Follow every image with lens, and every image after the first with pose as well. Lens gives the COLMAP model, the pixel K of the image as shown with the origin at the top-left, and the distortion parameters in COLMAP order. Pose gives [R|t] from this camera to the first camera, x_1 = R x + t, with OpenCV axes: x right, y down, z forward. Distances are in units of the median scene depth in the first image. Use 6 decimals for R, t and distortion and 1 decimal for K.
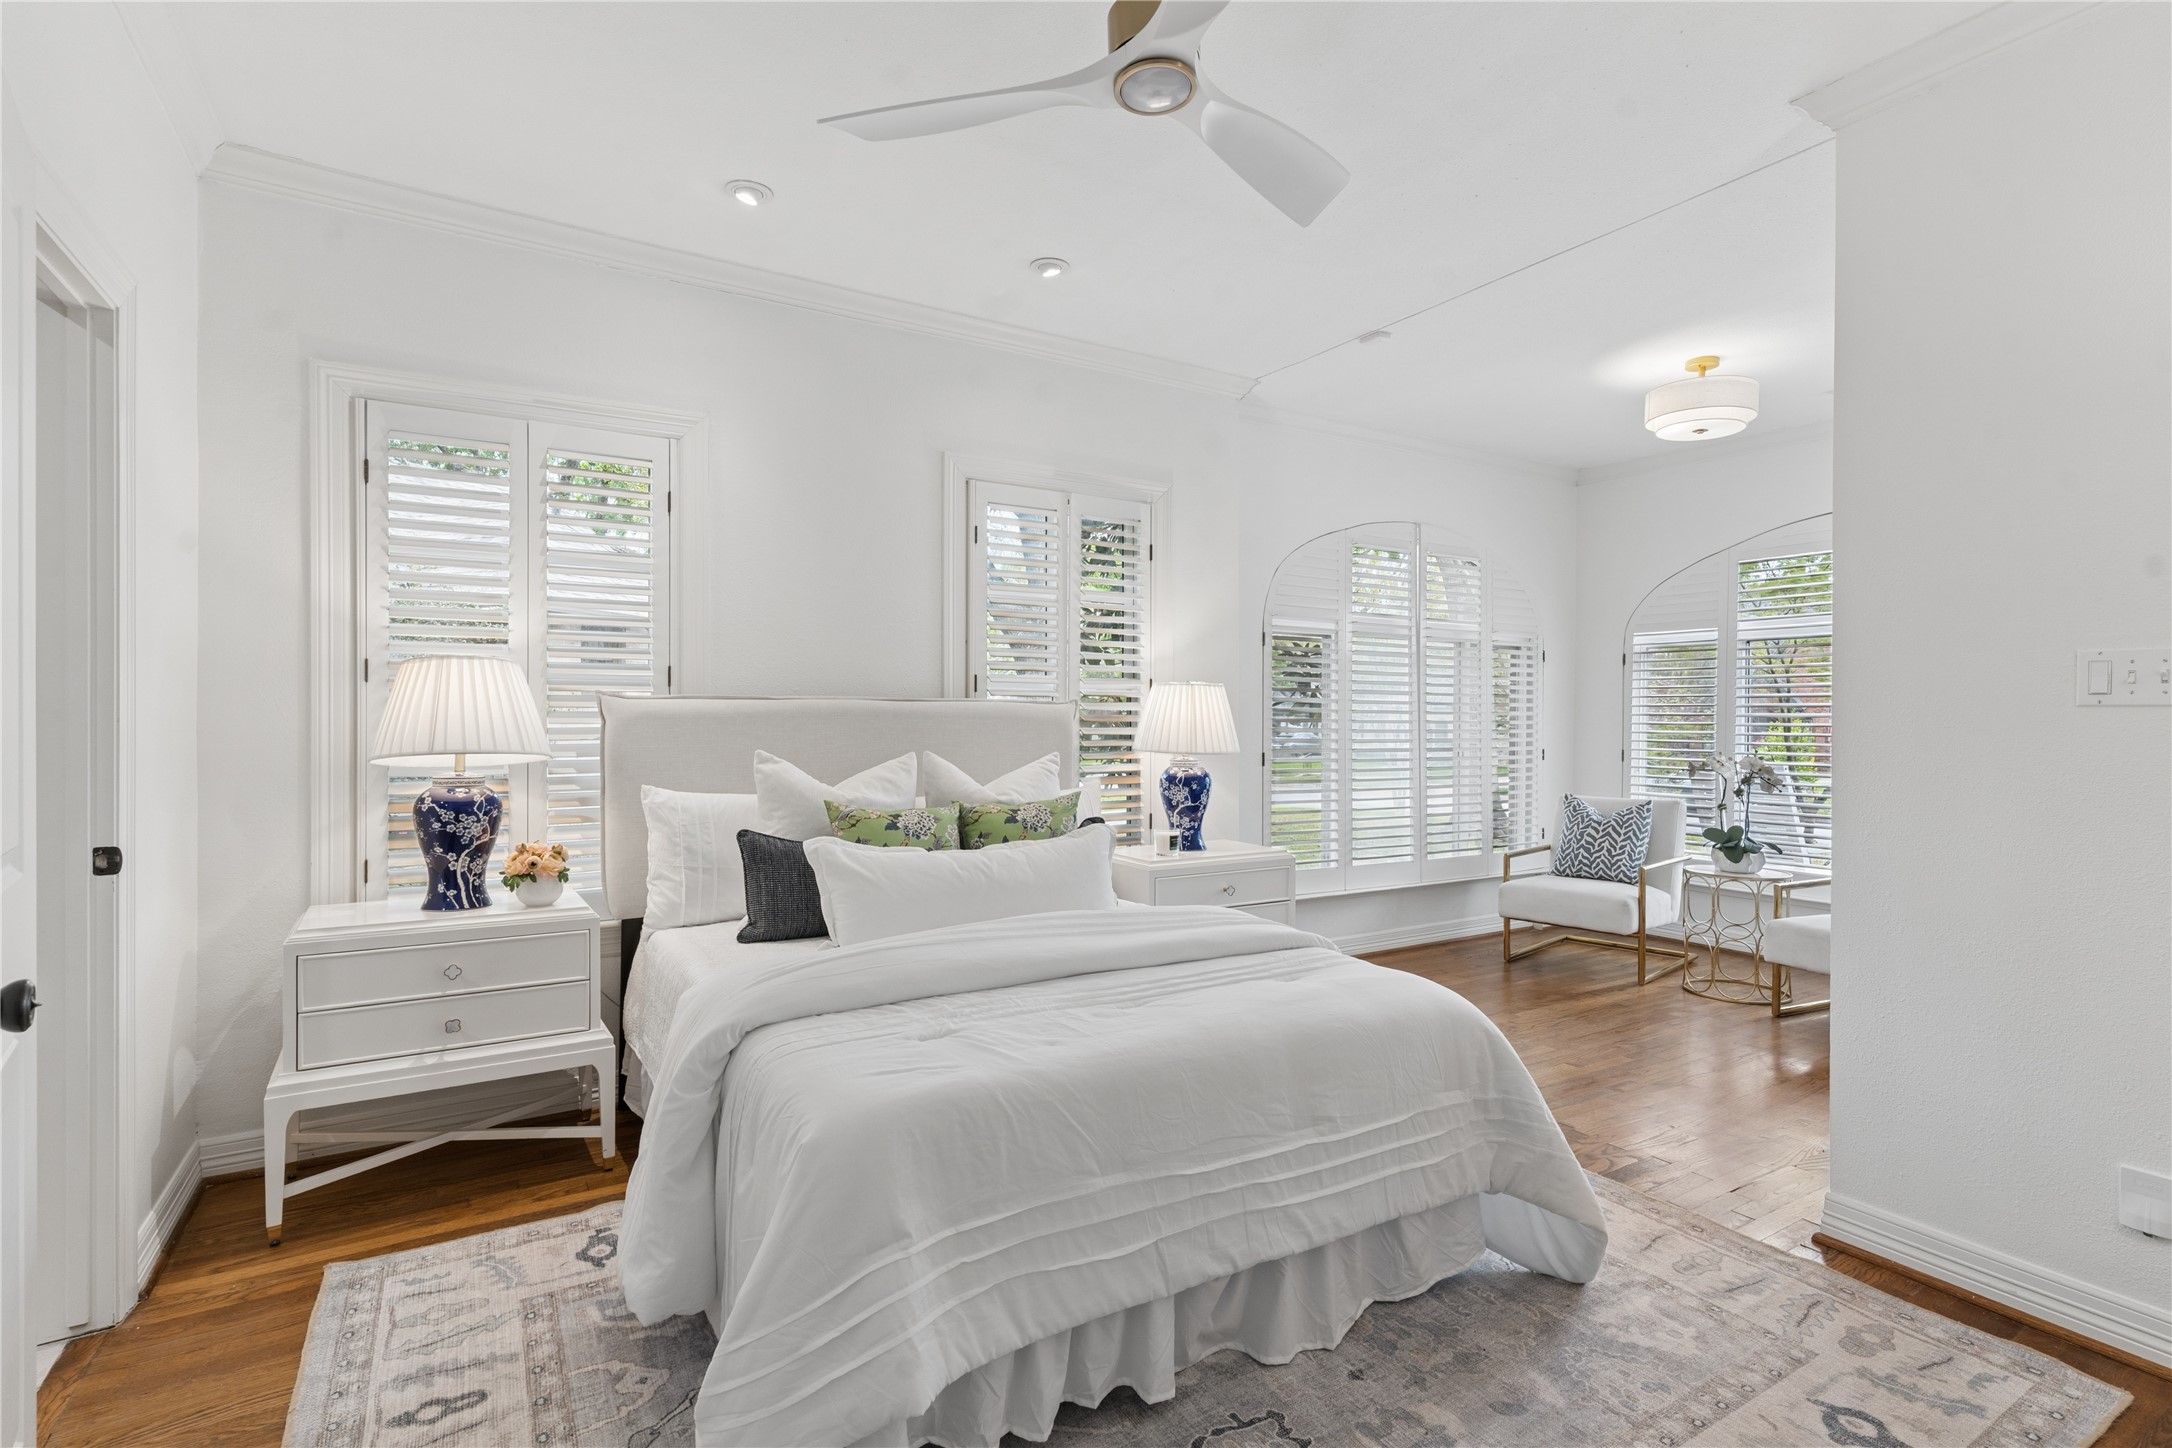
lens RADIAL K [[1027.9, 0, 1086.0], [0, 1027.9, 724.0], [0, 0, 1]] dist [0.064021, 0.000034]
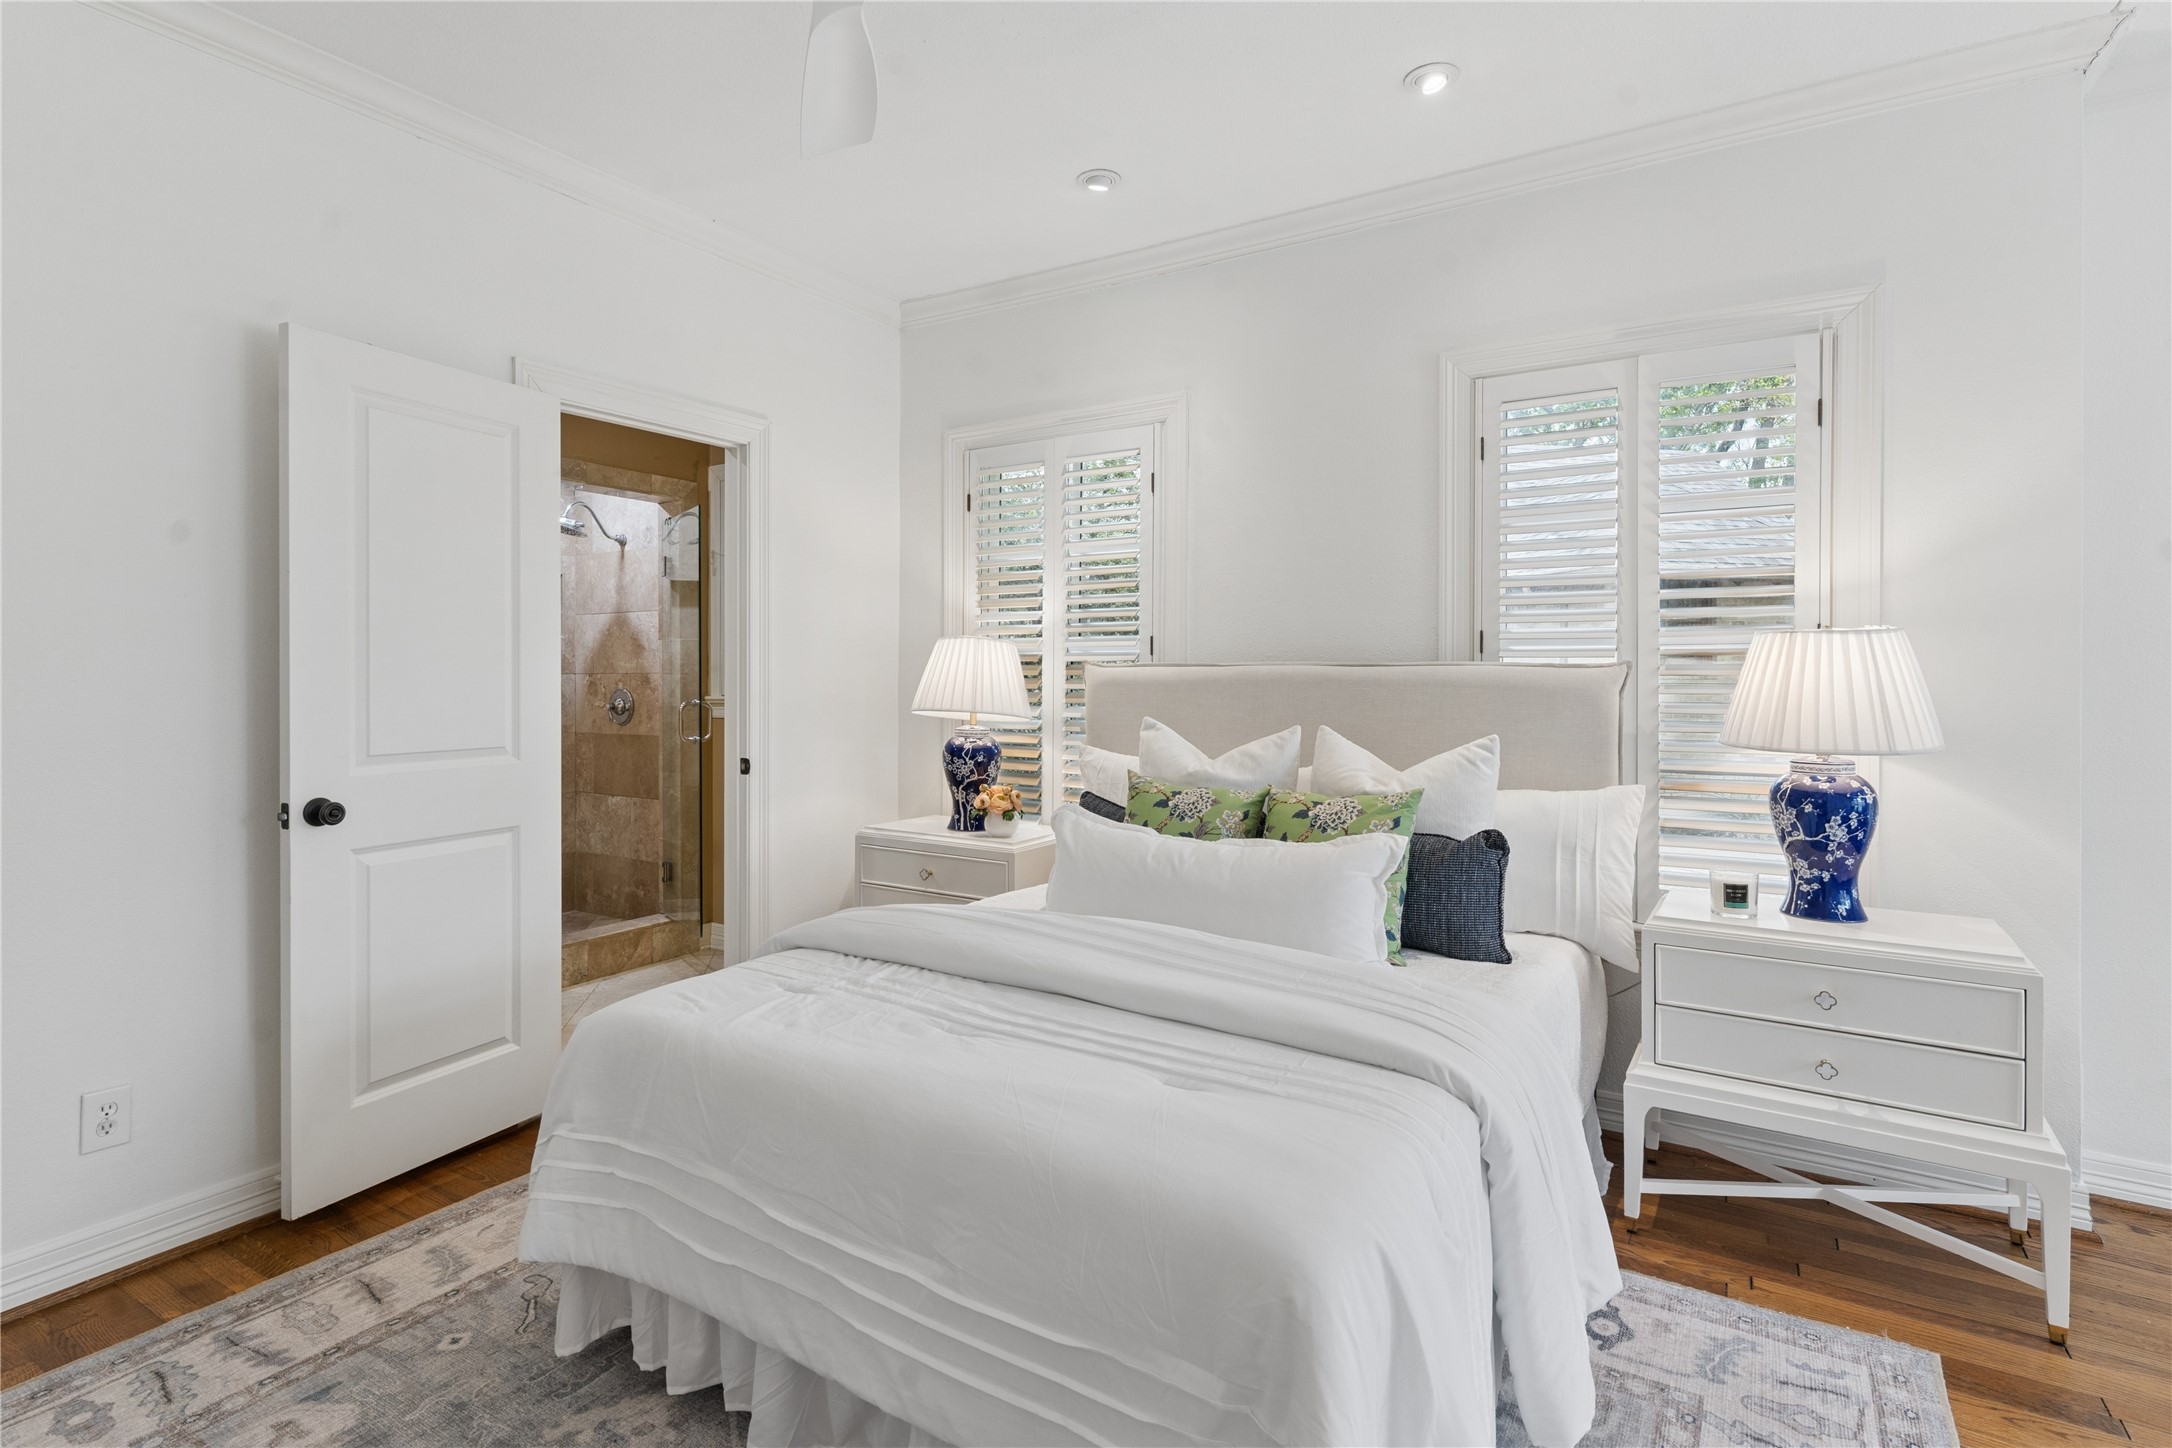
lens RADIAL K [[1062.1, 0, 1084.5], [0, 1062.1, 679.2], [0, 0, 1]] dist [-0.002273, 0.000186]
pose [[0.464862, -0.005125, -0.885368, 0.609272], [-0.020969, 0.999639, -0.016796, 0.008740], [0.885135, 0.026373, 0.464587, 0.520049]]
